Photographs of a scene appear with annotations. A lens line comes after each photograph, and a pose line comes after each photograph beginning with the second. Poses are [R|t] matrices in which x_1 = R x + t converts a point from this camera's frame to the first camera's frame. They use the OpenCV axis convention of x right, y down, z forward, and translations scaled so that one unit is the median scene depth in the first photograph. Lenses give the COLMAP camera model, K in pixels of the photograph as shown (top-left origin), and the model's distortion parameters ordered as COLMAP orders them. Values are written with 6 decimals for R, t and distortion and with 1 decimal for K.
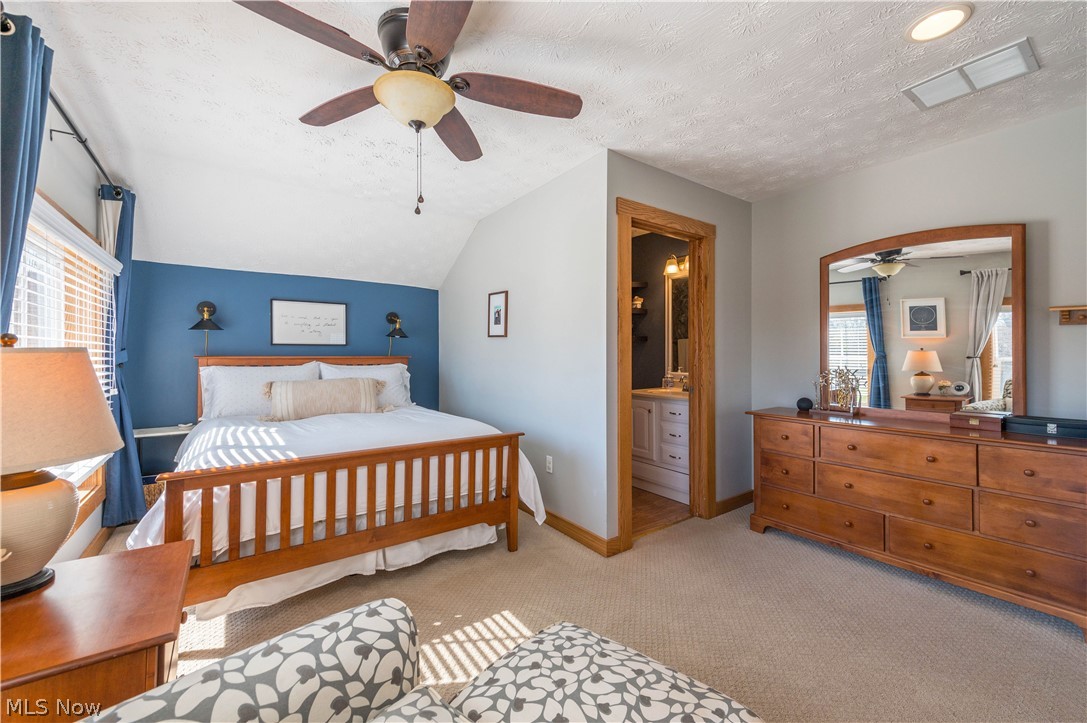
lens RADIAL K [[429.9, 0, 559.8], [0, 429.9, 352.4], [0, 0, 1]] dist [0.014520, -0.003568]
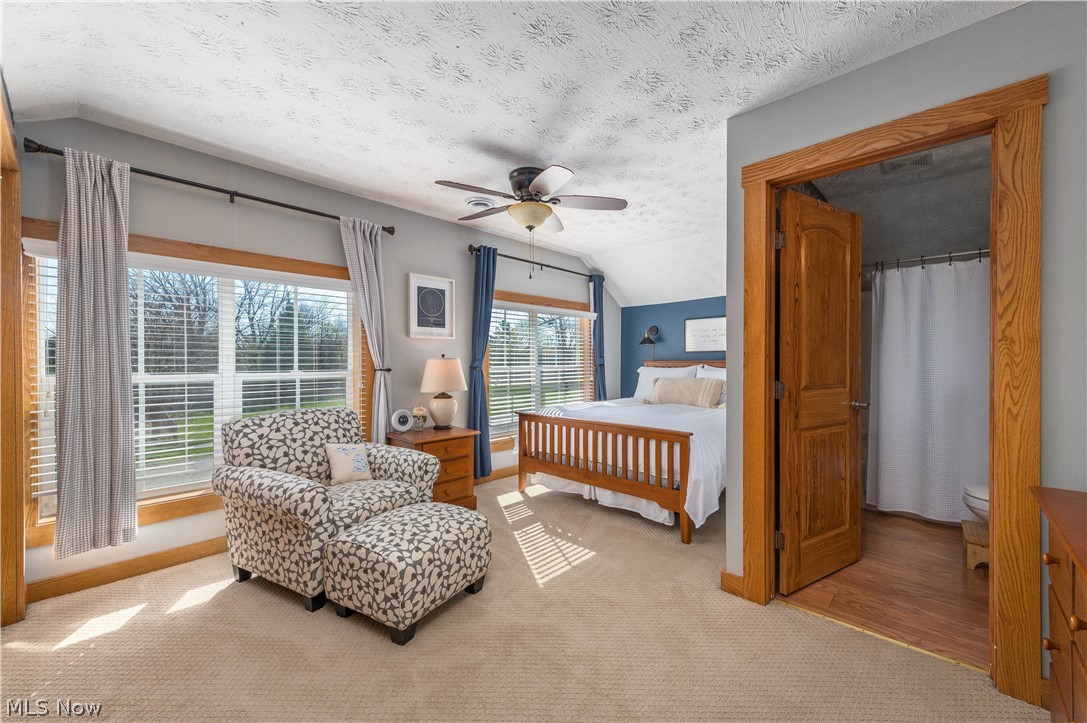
lens RADIAL K [[429.9, 0, 563.6], [0, 429.9, 362.4], [0, 0, 1]] dist [0.014520, -0.003568]
pose [[0.189772, 0.003951, -0.981820, 0.875462], [0.009566, 0.999937, 0.005873, 0.003379], [0.981782, -0.010506, 0.189722, 0.499722]]
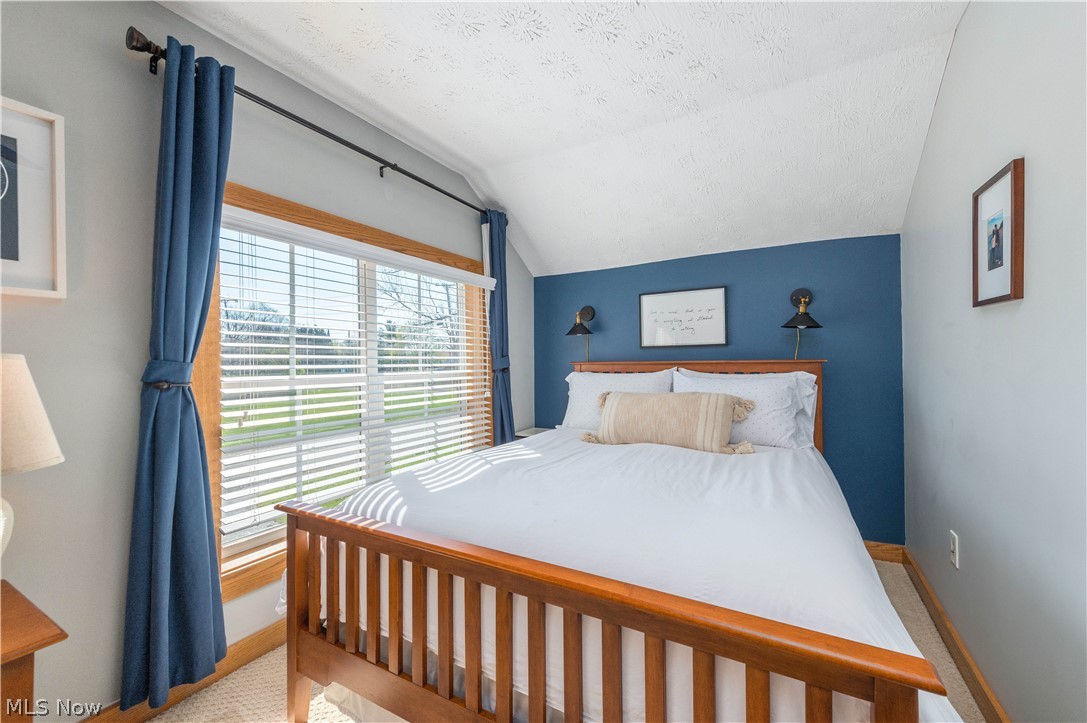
lens RADIAL K [[429.9, 0, 560.3], [0, 429.9, 359.2], [0, 0, 1]] dist [0.014520, -0.003568]
pose [[0.411473, -0.014743, -0.911303, 0.051288], [0.018016, 0.999805, -0.008040, 0.011624], [0.911244, -0.013109, 0.411659, 0.716637]]
